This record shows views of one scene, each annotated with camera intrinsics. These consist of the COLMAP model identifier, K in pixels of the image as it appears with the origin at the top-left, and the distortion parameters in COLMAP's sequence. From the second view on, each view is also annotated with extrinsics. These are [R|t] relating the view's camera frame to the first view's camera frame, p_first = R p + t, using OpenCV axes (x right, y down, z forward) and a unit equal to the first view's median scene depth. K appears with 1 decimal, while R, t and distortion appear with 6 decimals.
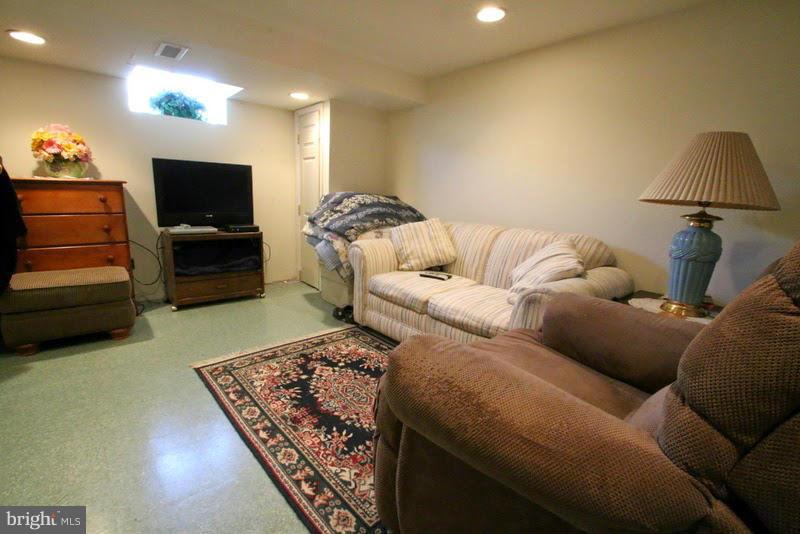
lens RADIAL K [[380.3, 0, 401.6], [0, 380.3, 266.4], [0, 0, 1]] dist [-0.004097, -0.000481]
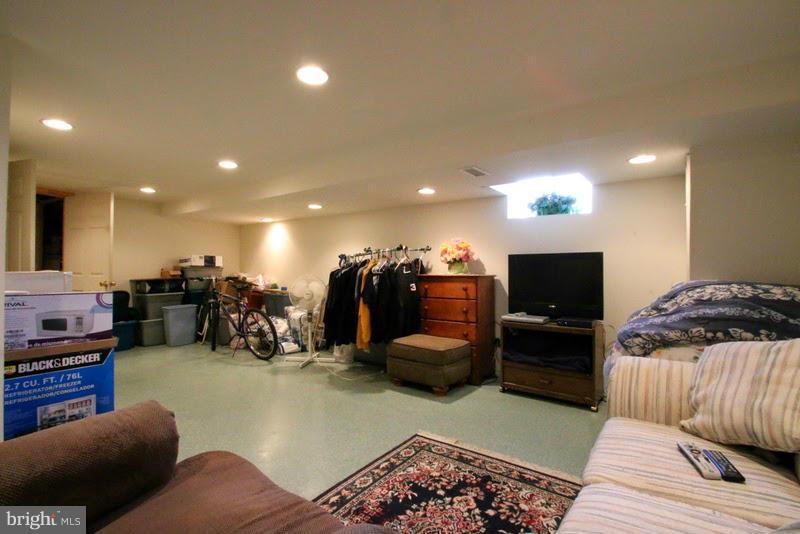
lens RADIAL K [[380.3, 0, 401.4], [0, 380.3, 269.4], [0, 0, 1]] dist [-0.004097, -0.000481]
pose [[0.170960, -0.046413, -0.984184, 0.531118], [-0.187179, 0.979169, -0.078691, -0.104814], [0.967335, 0.197672, 0.158711, 0.608998]]
